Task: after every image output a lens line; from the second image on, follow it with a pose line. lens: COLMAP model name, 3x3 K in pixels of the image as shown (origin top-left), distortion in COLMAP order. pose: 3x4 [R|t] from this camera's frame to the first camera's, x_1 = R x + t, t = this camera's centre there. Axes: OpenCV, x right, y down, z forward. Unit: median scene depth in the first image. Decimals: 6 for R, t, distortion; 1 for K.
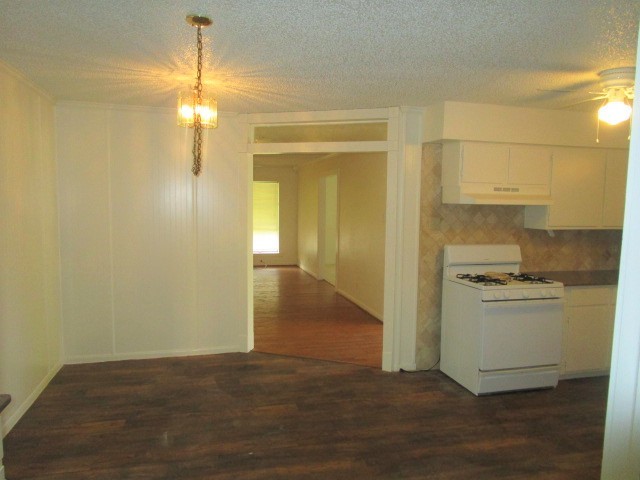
lens RADIAL K [[458.1, 0, 320.1], [0, 458.1, 240.6], [0, 0, 1]] dist [-0.001556, -0.003209]
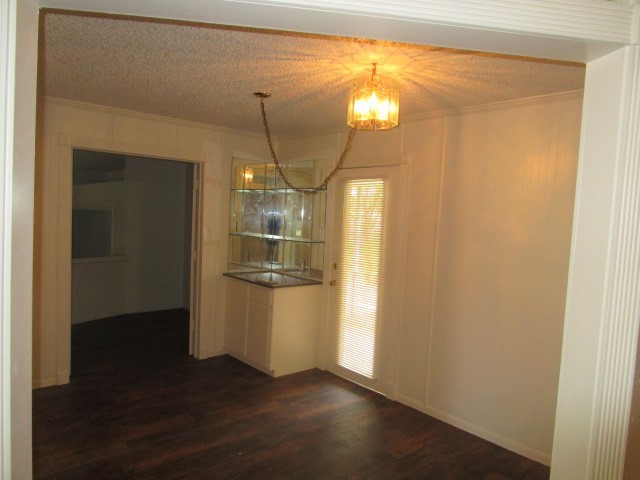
lens RADIAL K [[458.1, 0, 319.2], [0, 458.1, 241.3], [0, 0, 1]] dist [-0.001556, -0.003209]
pose [[-0.888759, -0.025024, -0.457692, 0.171046], [-0.101246, 0.984564, 0.142772, -0.174755], [0.447054, 0.173229, -0.877573, 1.795100]]
